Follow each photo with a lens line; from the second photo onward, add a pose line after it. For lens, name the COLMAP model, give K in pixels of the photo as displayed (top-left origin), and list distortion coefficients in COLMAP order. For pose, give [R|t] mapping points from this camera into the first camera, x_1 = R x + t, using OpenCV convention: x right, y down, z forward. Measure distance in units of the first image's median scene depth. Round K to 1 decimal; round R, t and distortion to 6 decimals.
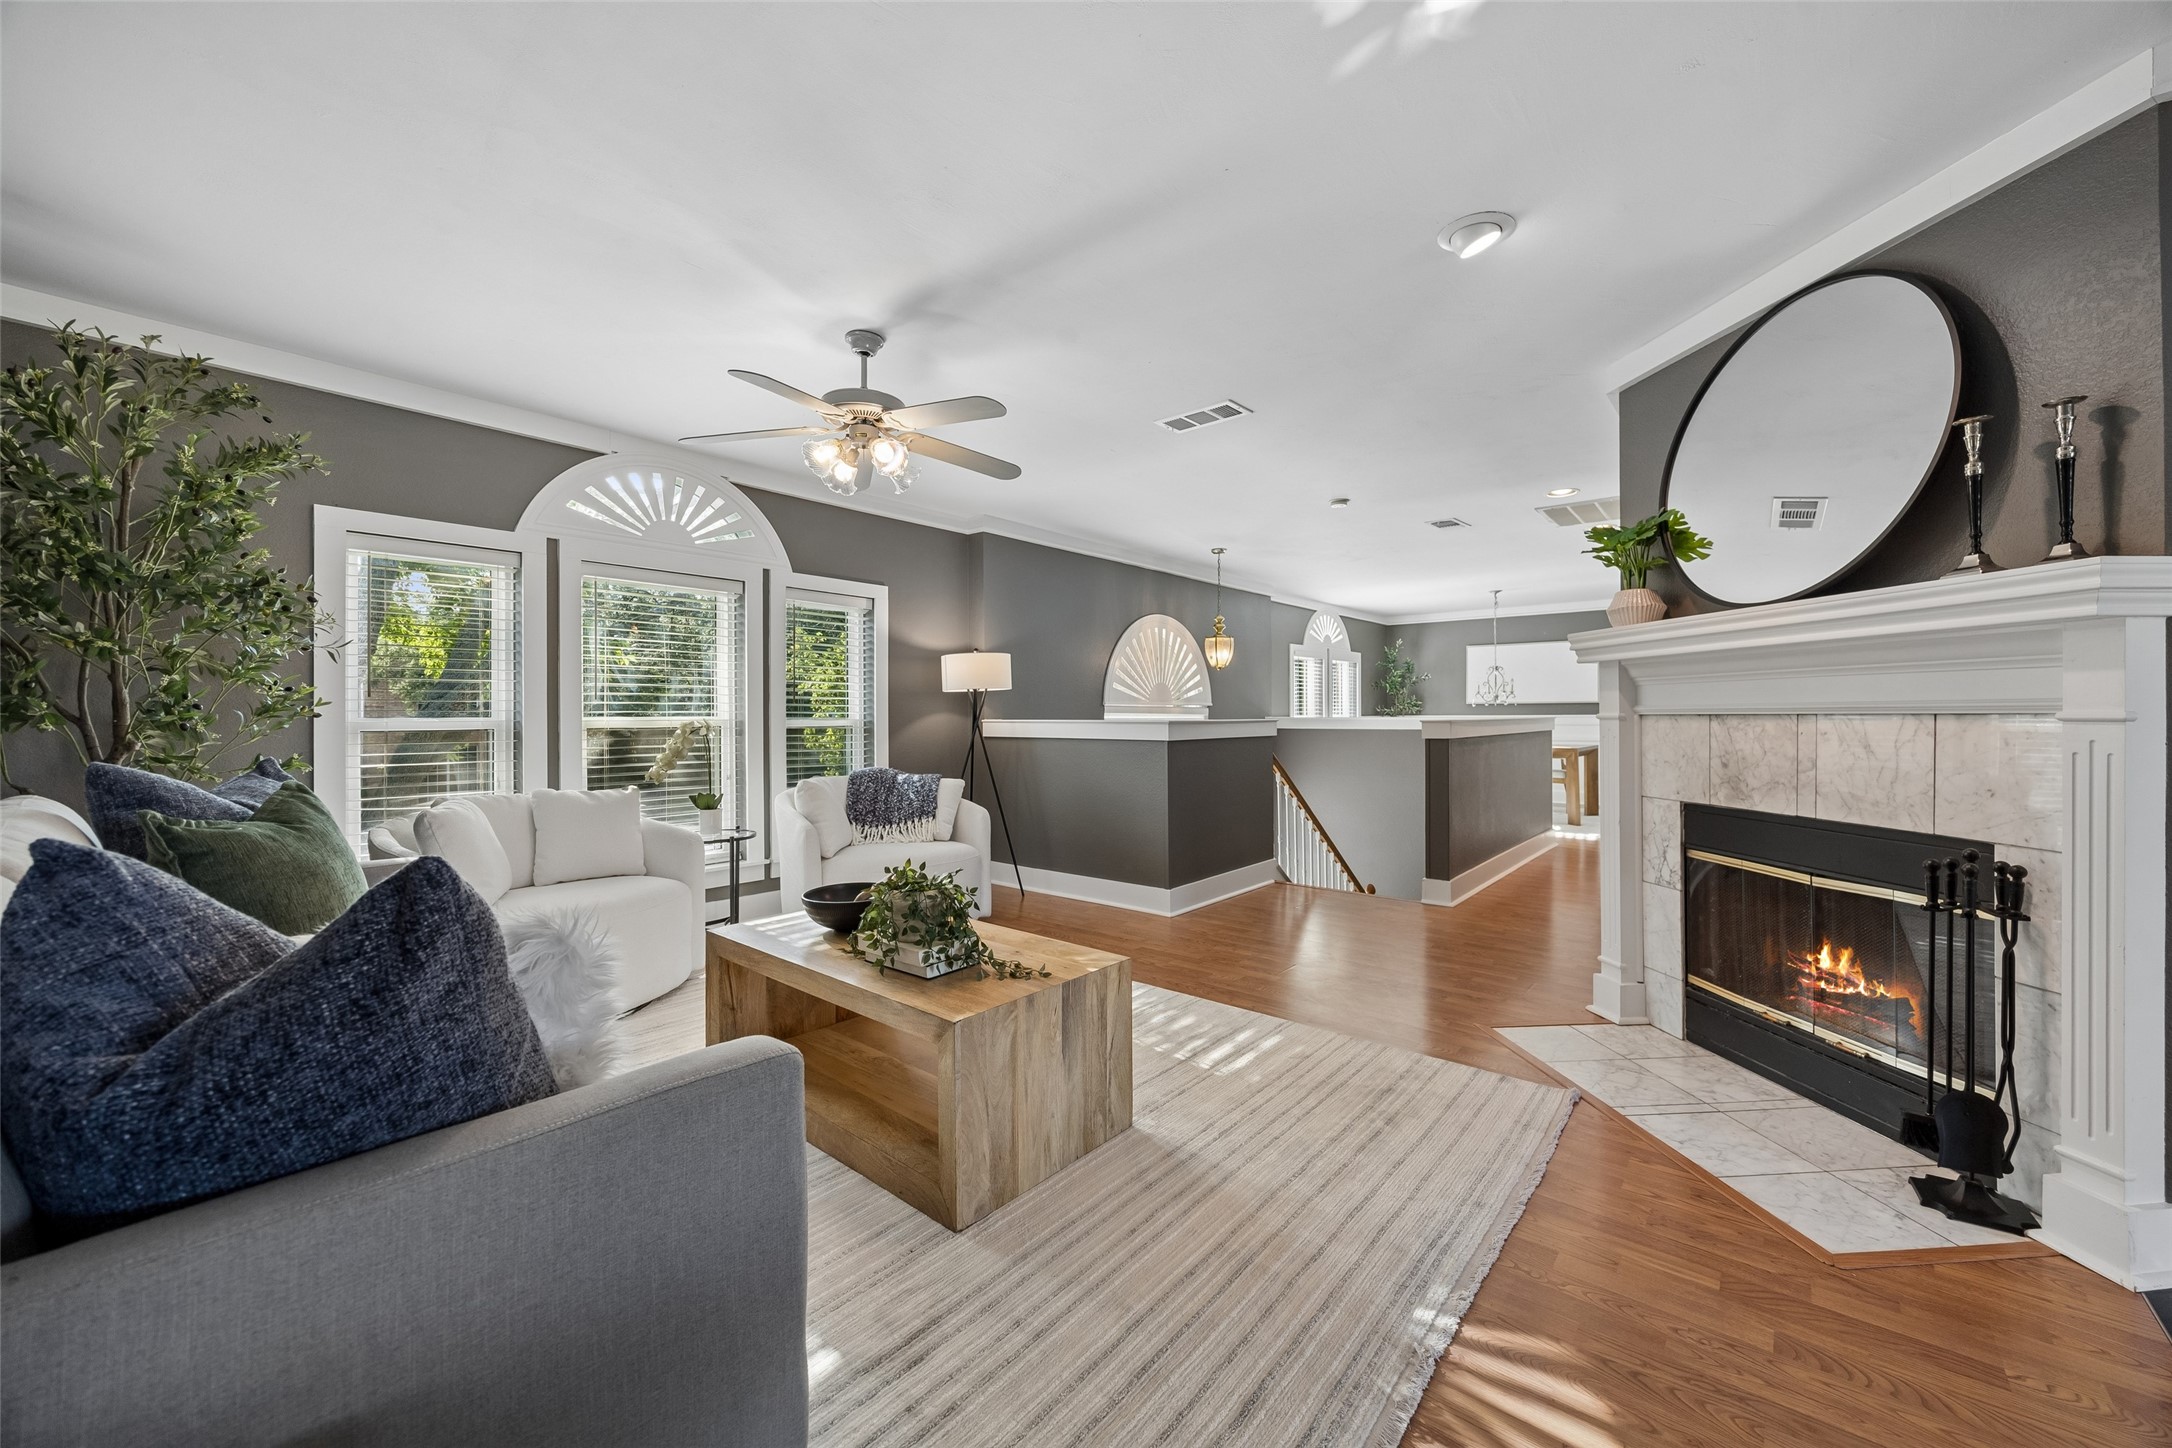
lens RADIAL K [[833.6, 0, 1101.8], [0, 833.6, 714.6], [0, 0, 1]] dist [-0.001561, -0.000221]
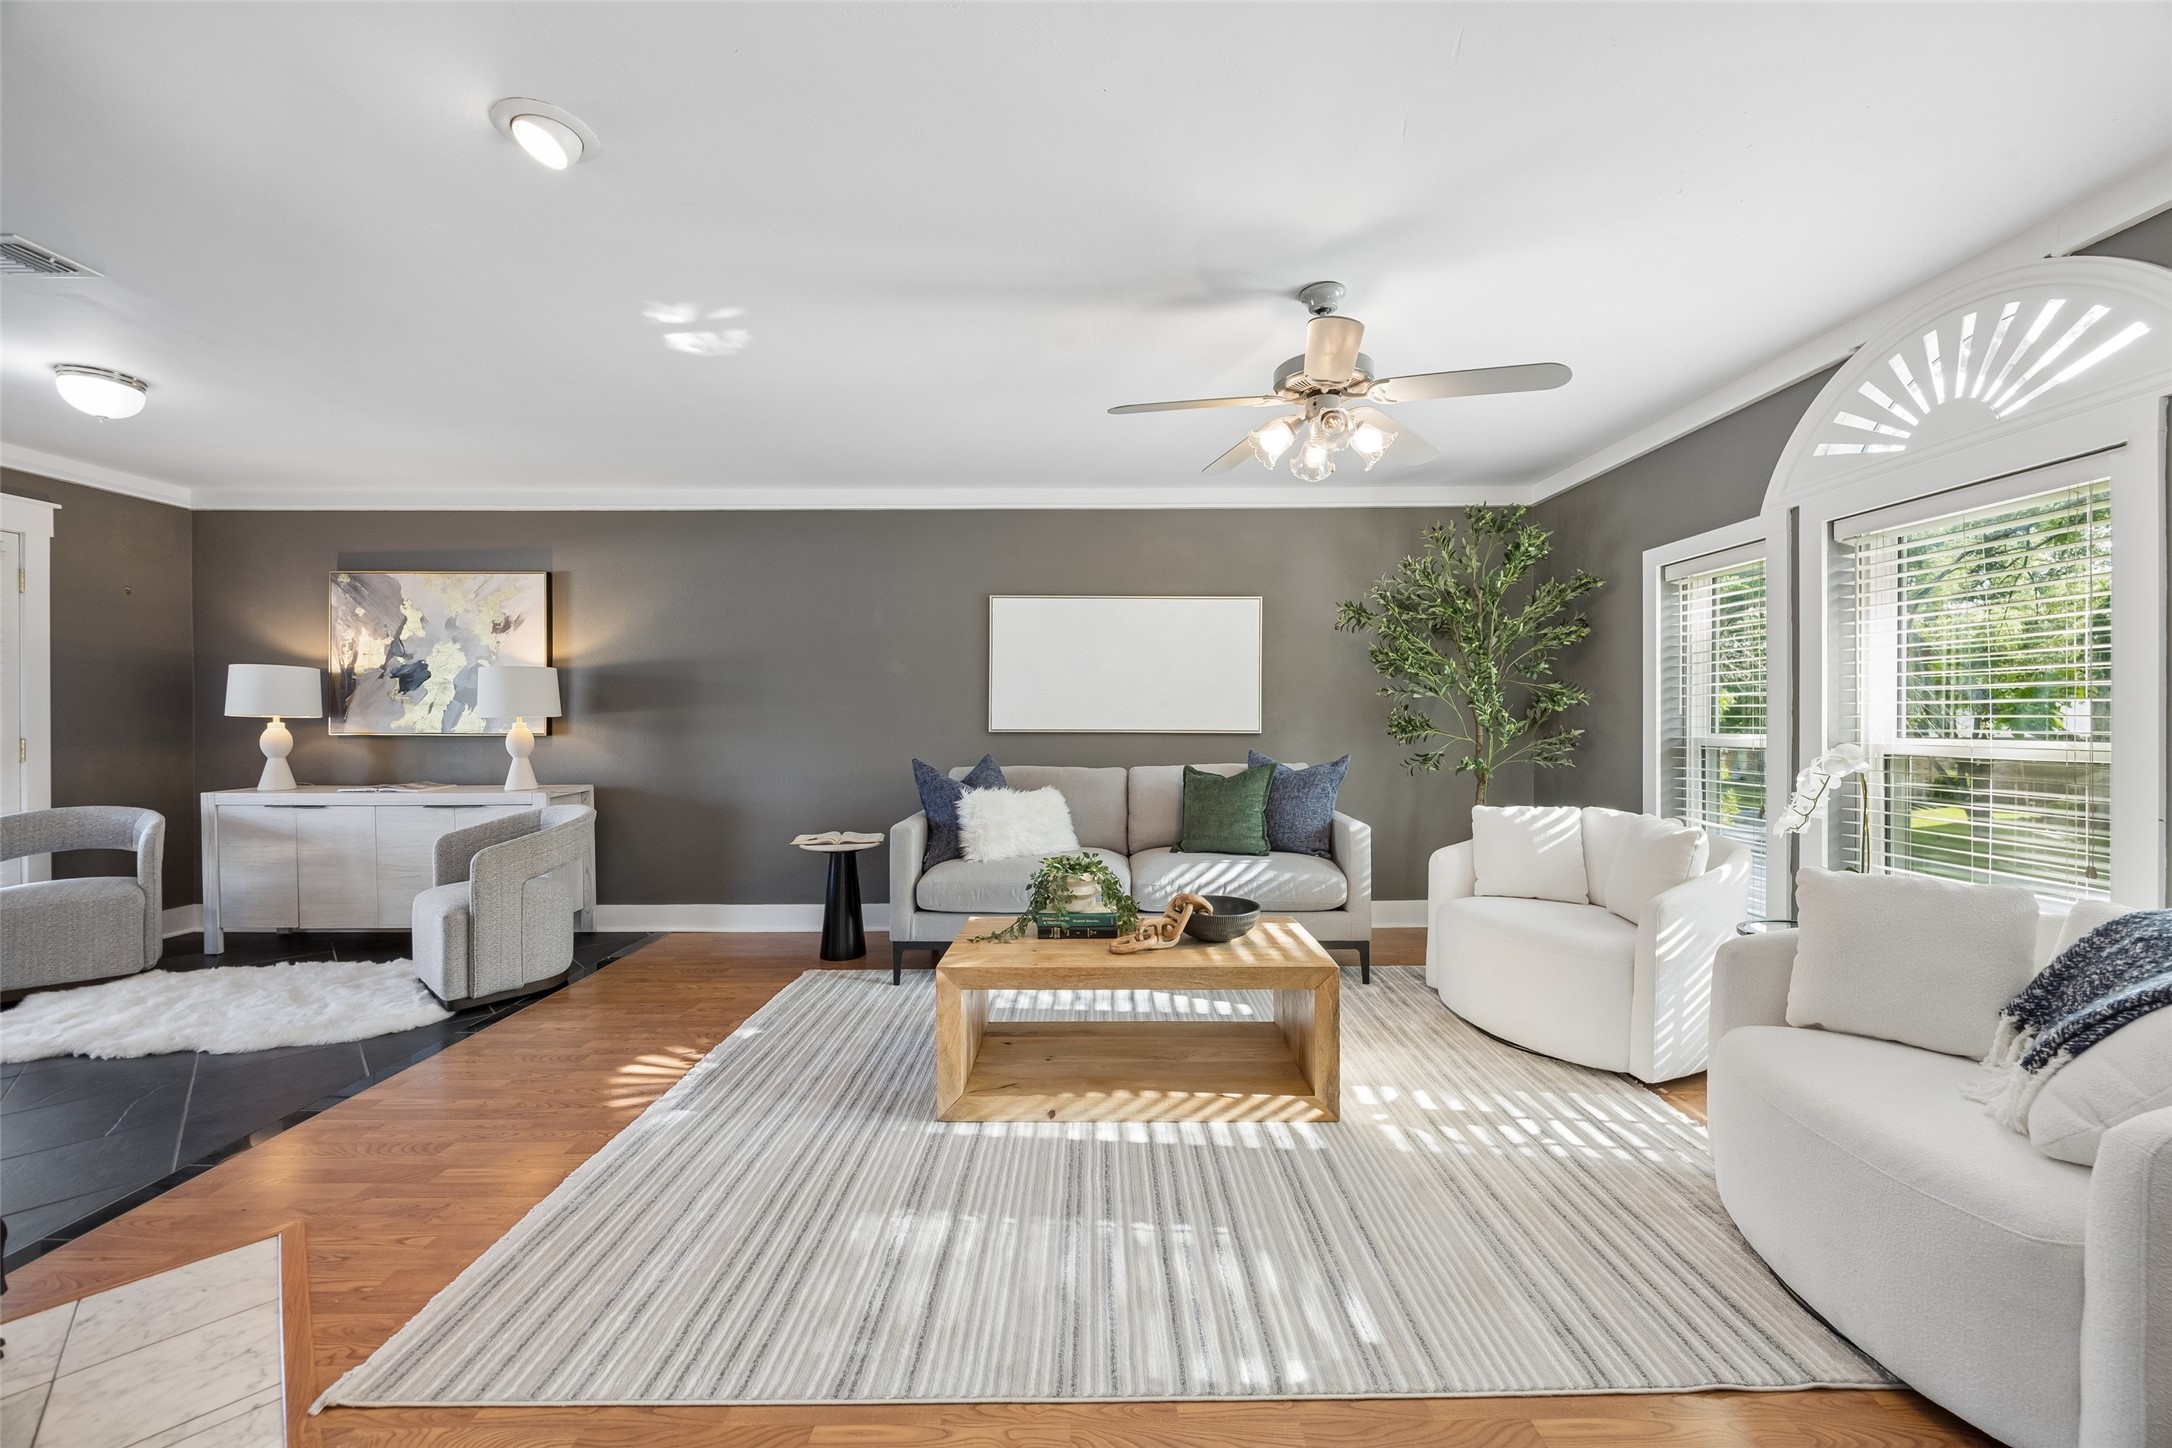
lens RADIAL K [[833.6, 0, 1101.8], [0, 833.6, 714.6], [0, 0, 1]] dist [-0.001561, -0.000221]
pose [[-0.773310, 0.001589, -0.634026, 0.289783], [0.006622, 0.999963, -0.005571, -0.012957], [0.633993, -0.008507, -0.773292, 1.015716]]
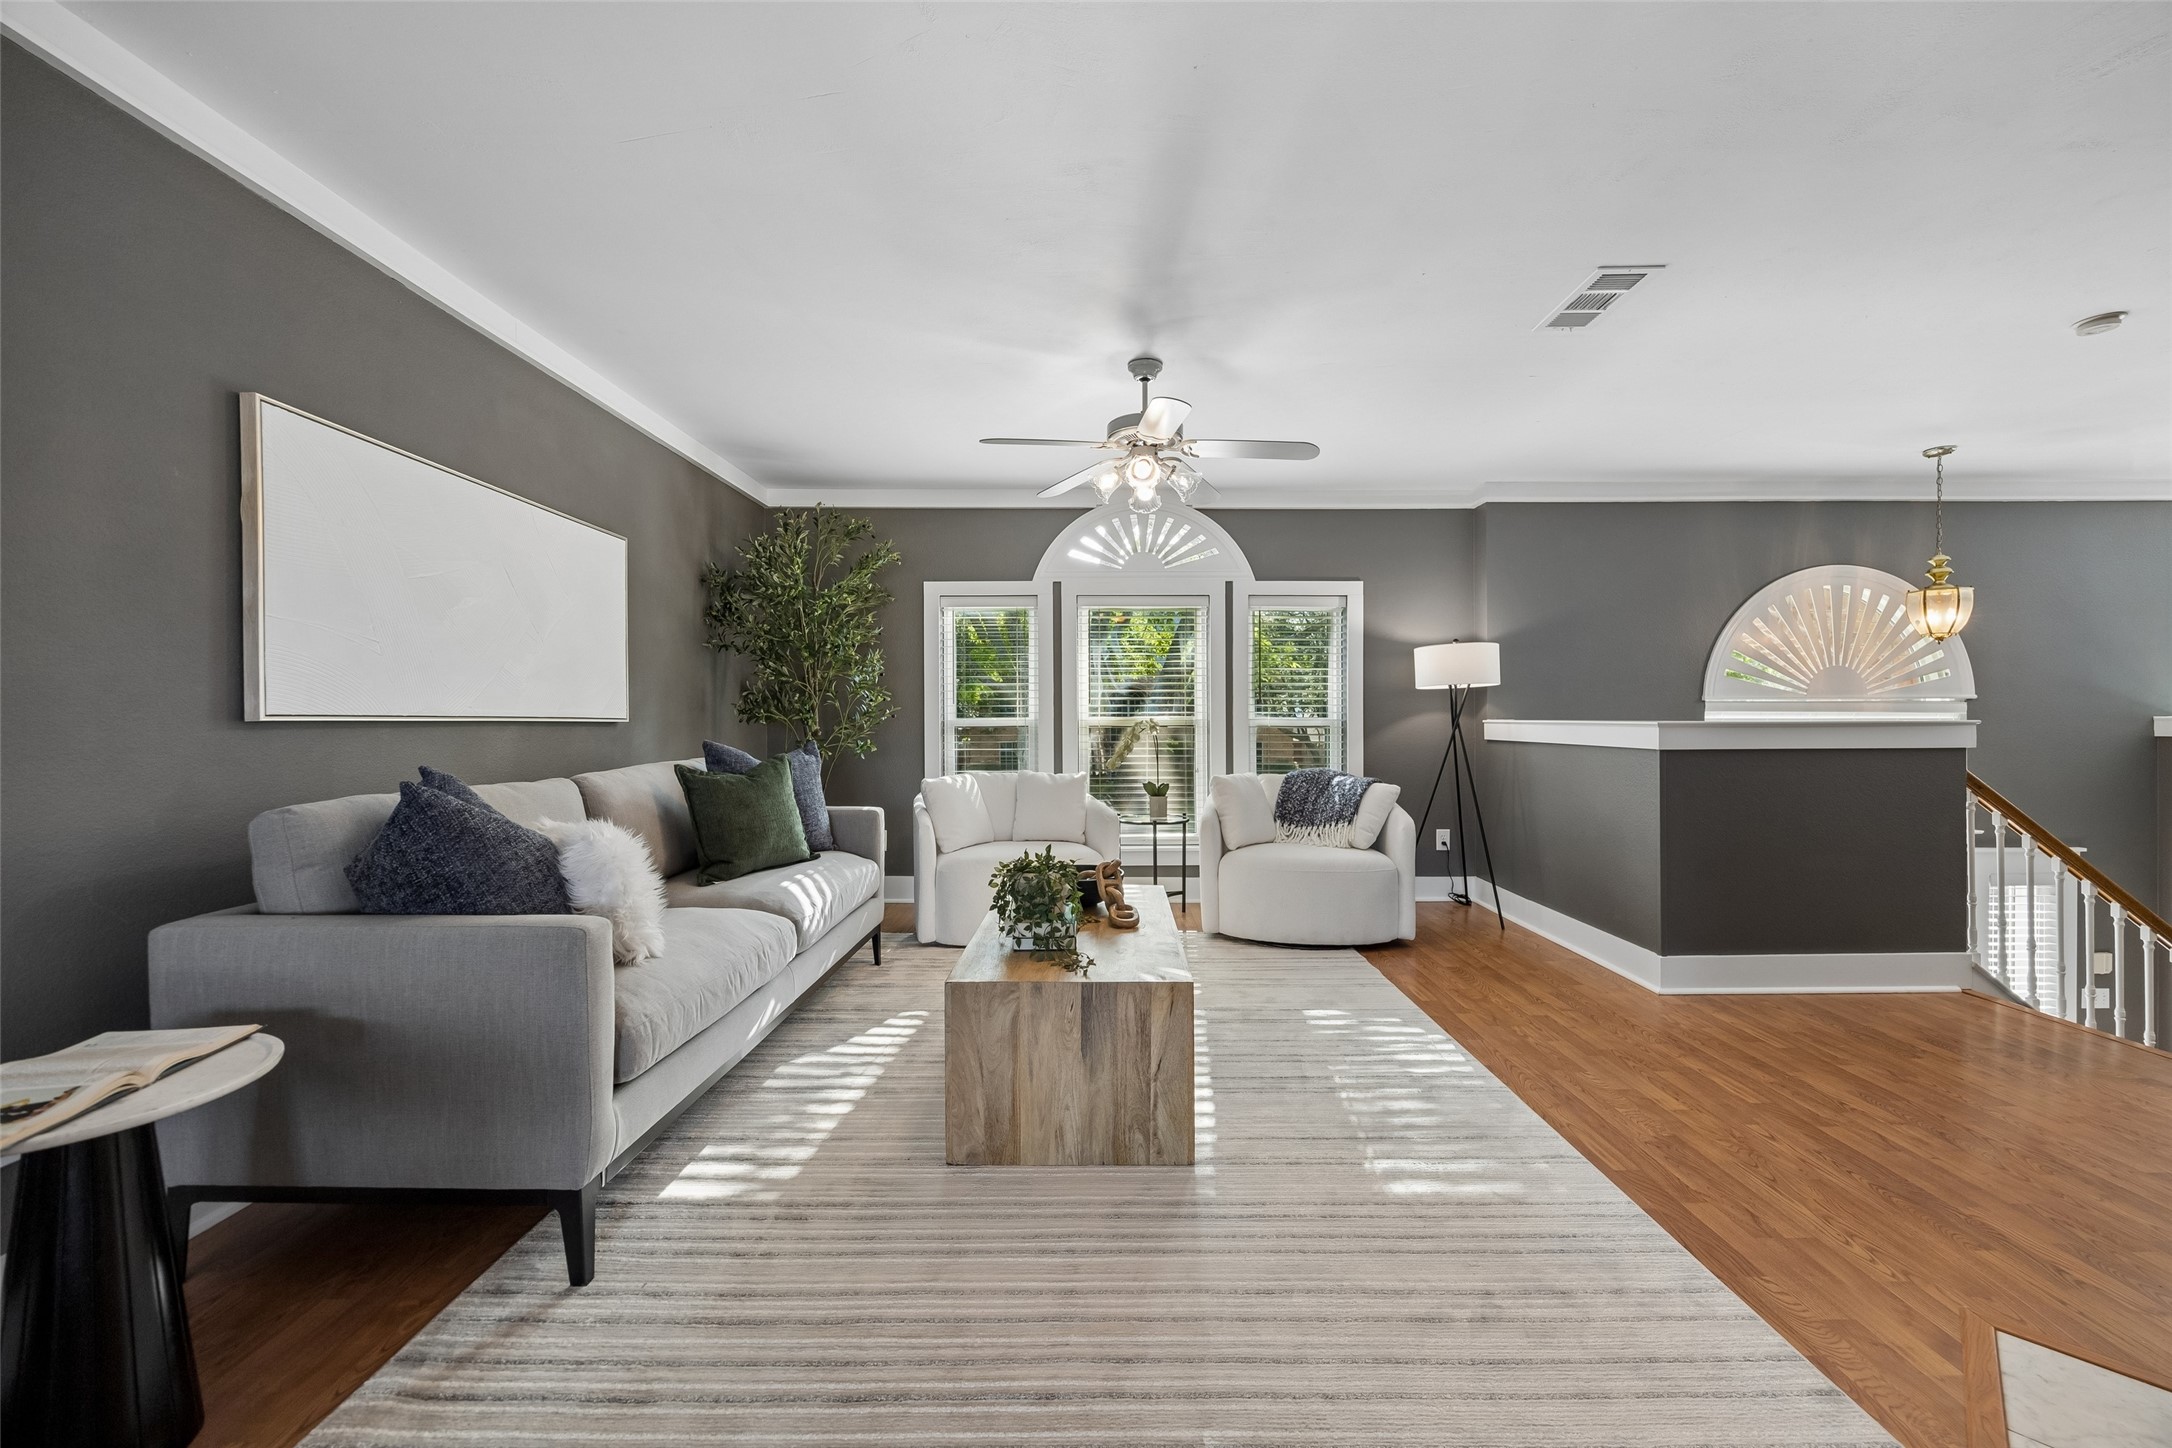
lens RADIAL K [[838.4, 0, 1105.3], [0, 838.4, 726.4], [0, 0, 1]] dist [-0.001116, -0.000116]
pose [[0.639237, 0.008460, -0.768963, 0.351716], [0.002684, 0.999909, 0.013232, 0.000259], [0.769005, -0.010523, 0.639156, 0.178685]]
